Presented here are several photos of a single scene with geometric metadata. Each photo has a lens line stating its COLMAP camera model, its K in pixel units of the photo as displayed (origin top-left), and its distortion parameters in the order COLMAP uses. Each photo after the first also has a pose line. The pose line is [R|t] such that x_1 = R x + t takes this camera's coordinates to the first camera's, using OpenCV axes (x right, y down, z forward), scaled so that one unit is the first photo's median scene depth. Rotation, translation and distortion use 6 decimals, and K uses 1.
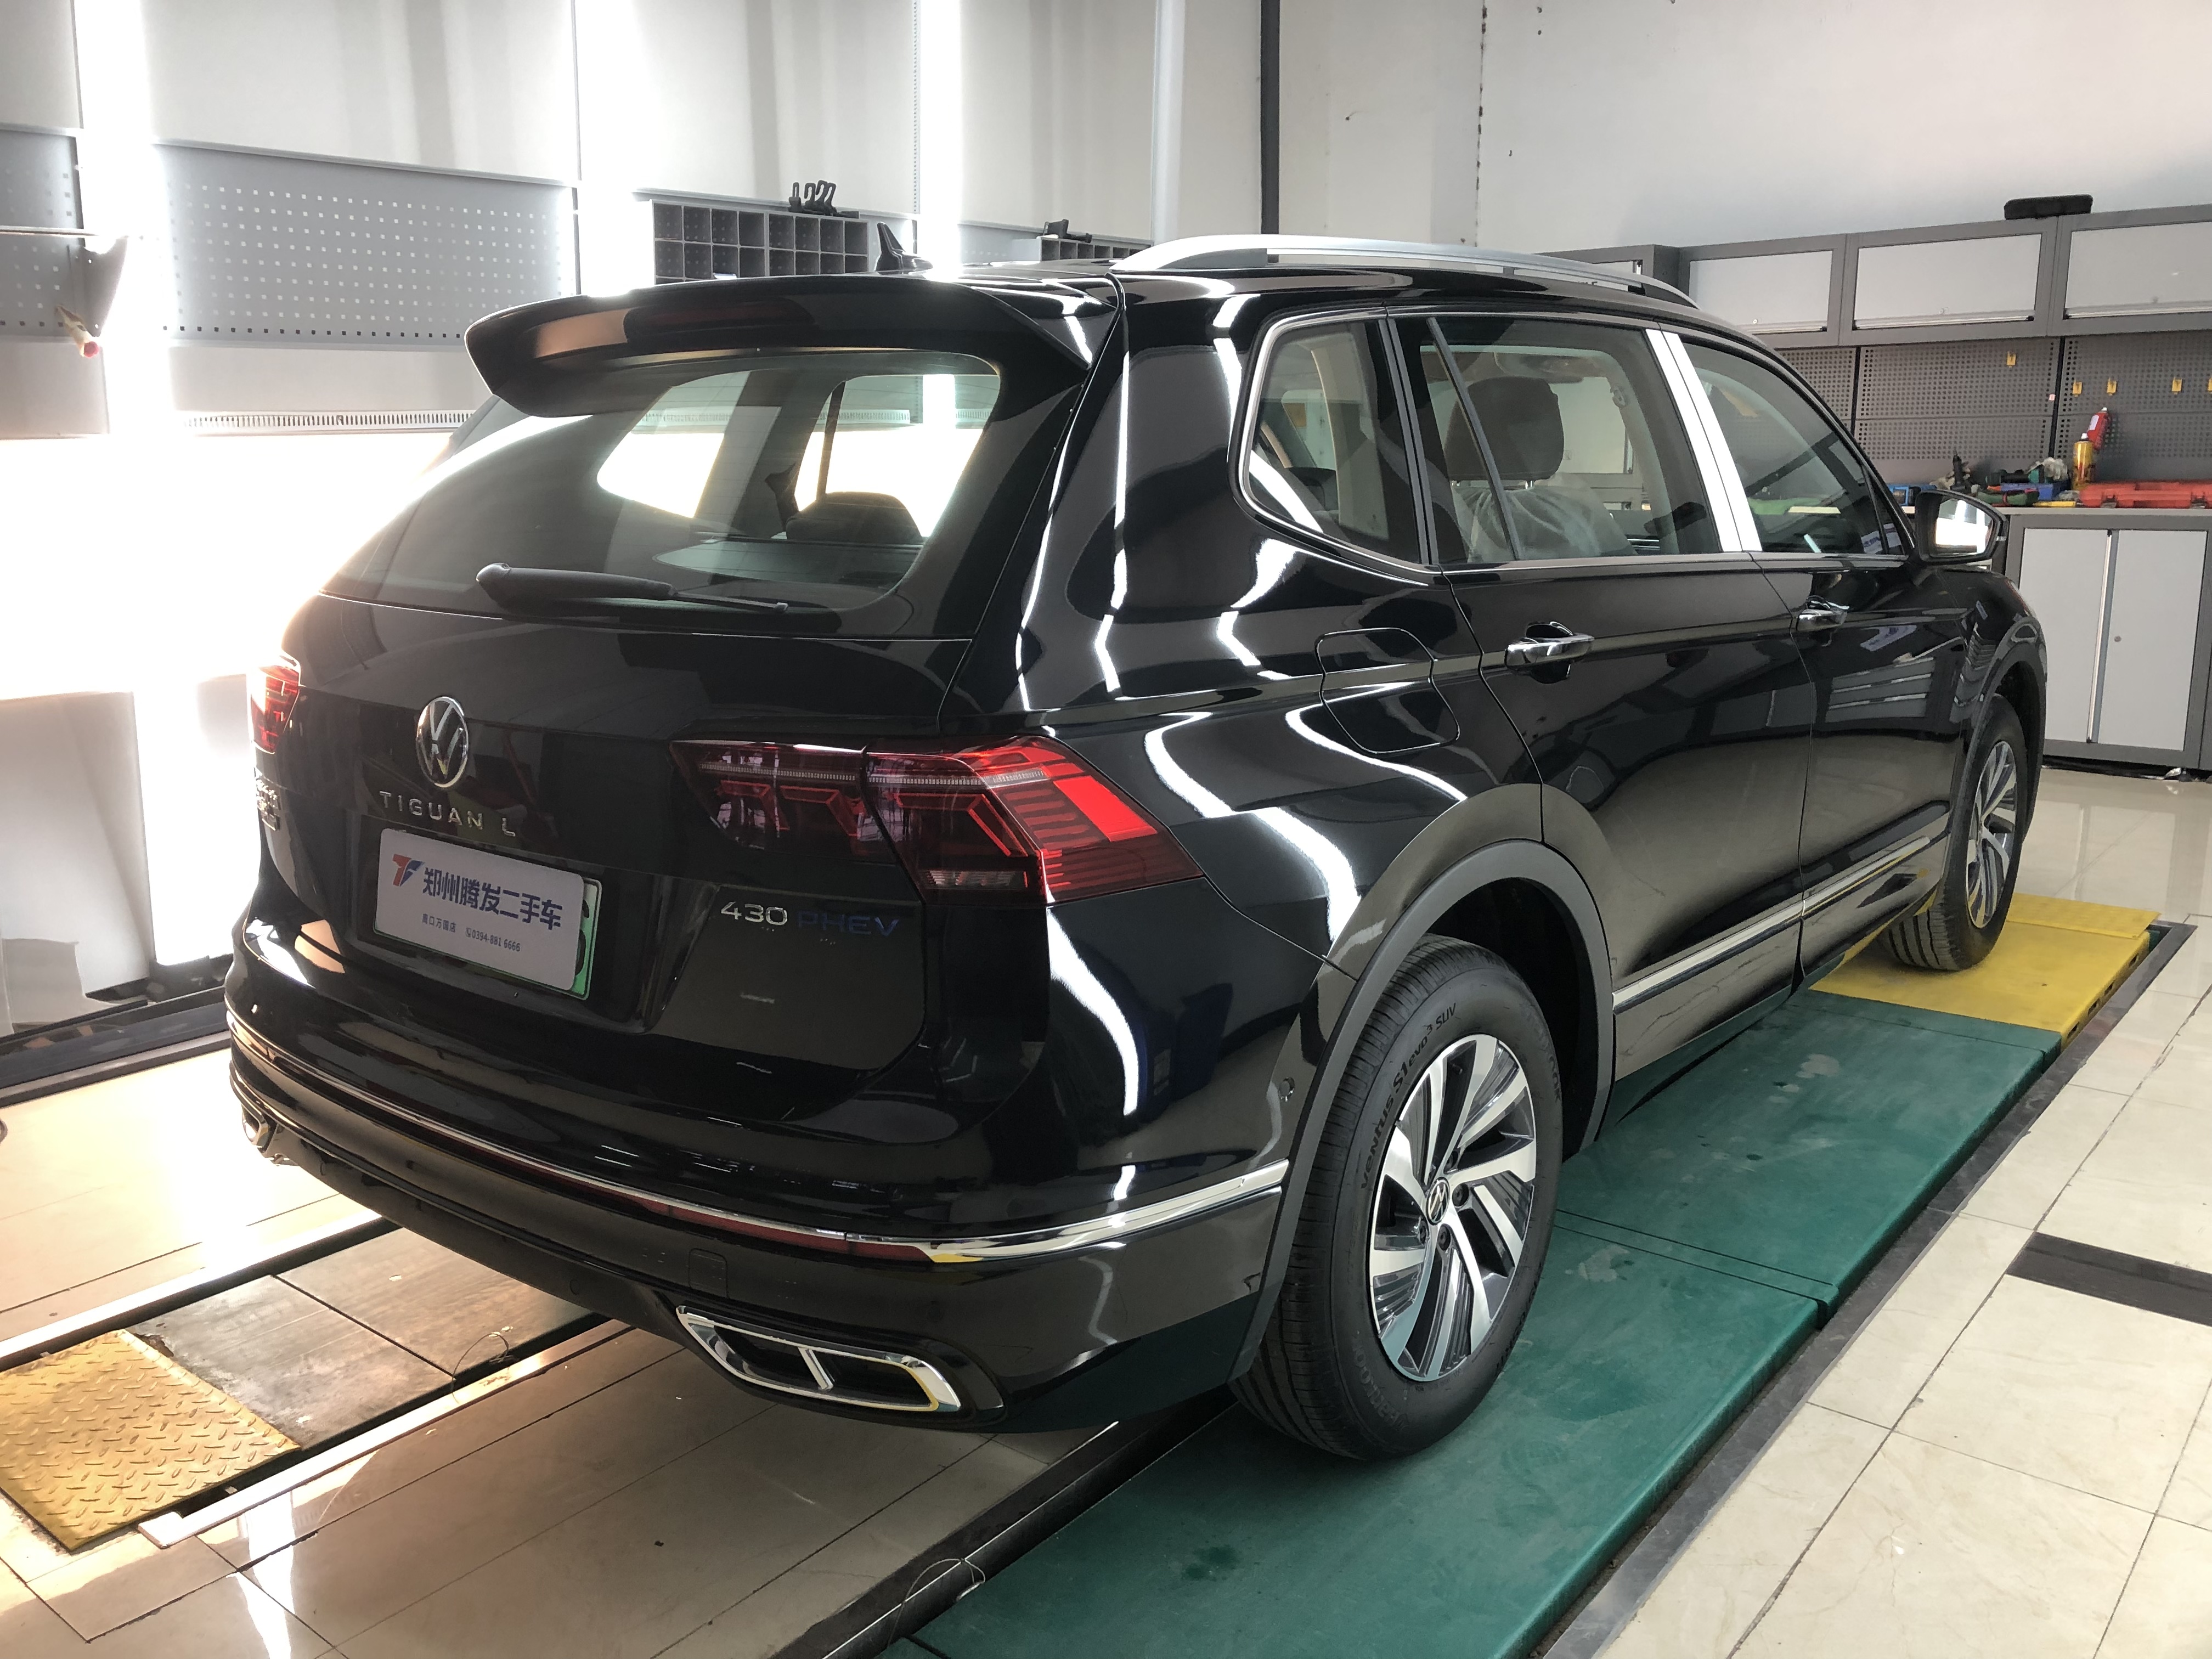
lens RADIAL K [[1817.4, 0, 1101.7], [0, 1817.4, 825.6], [0, 0, 1]] dist [0.000175, 0.001990]
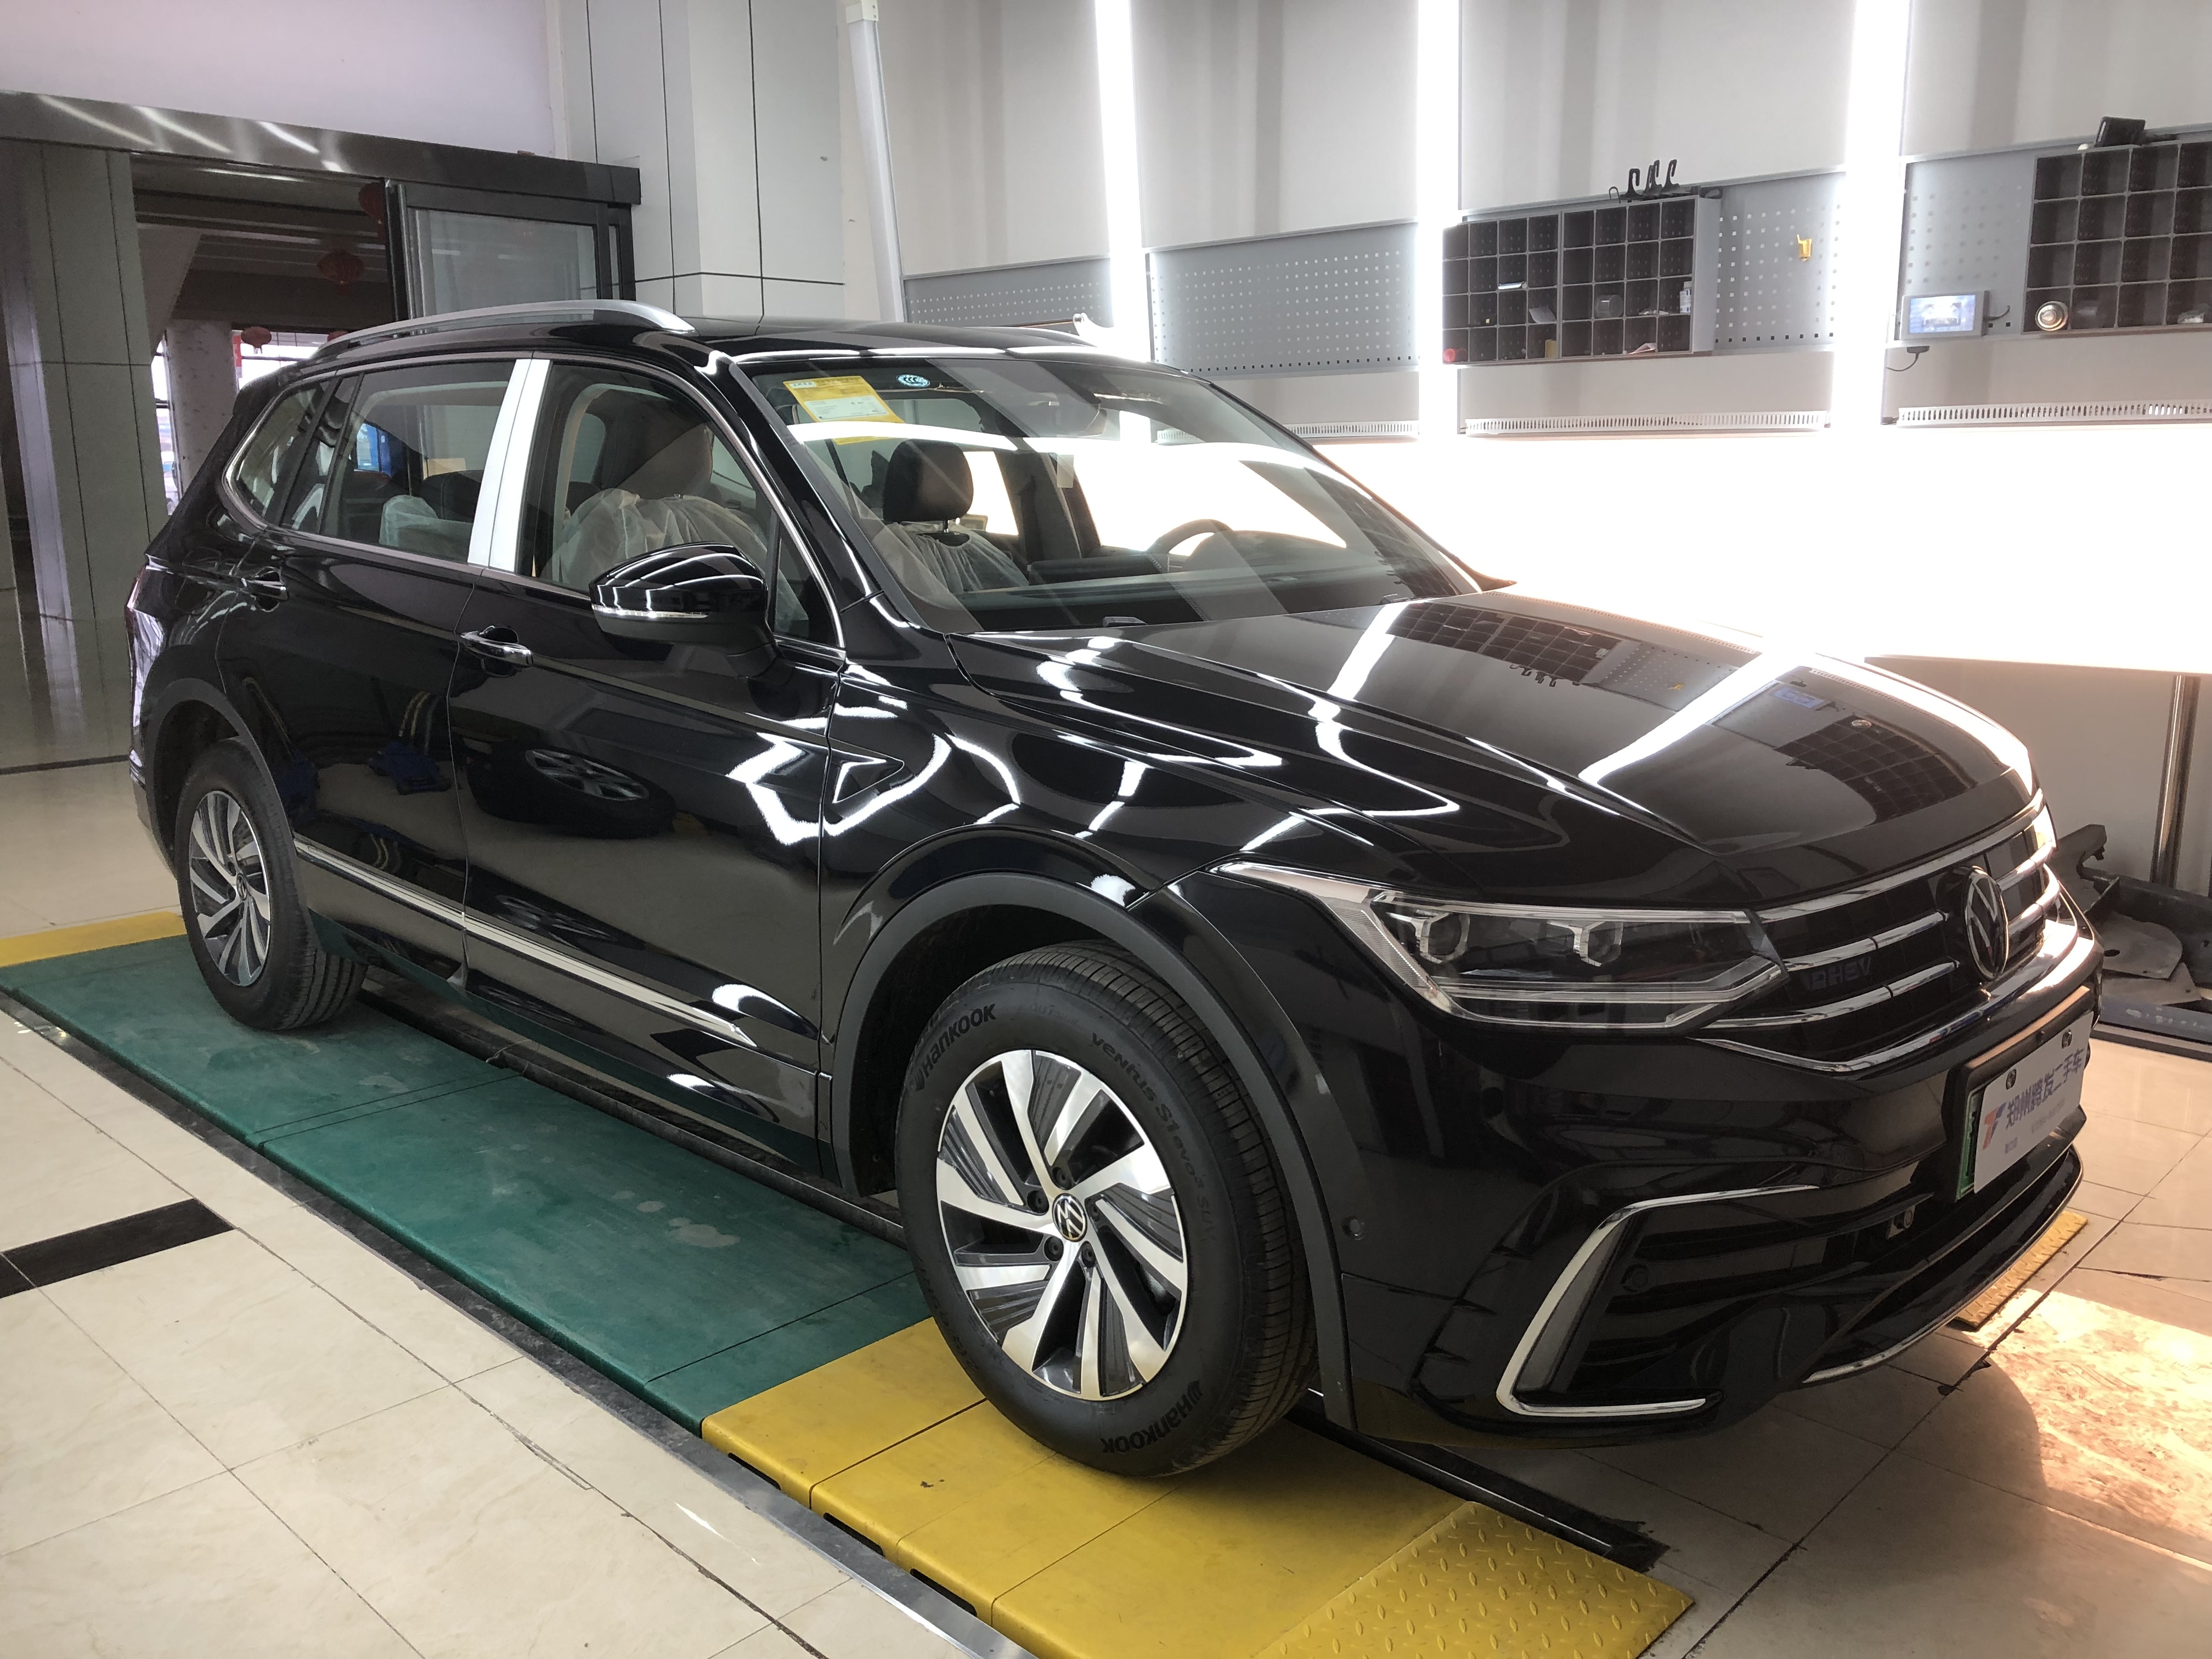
lens RADIAL K [[1817.4, 0, 1102.0], [0, 1817.4, 830.8], [0, 0, 1]] dist [0.000175, 0.001990]
pose [[-0.083590, 0.226047, -0.970523, 1.240260], [-0.202181, 0.949828, 0.238641, -0.302445], [0.975774, 0.216170, -0.033693, 1.264966]]
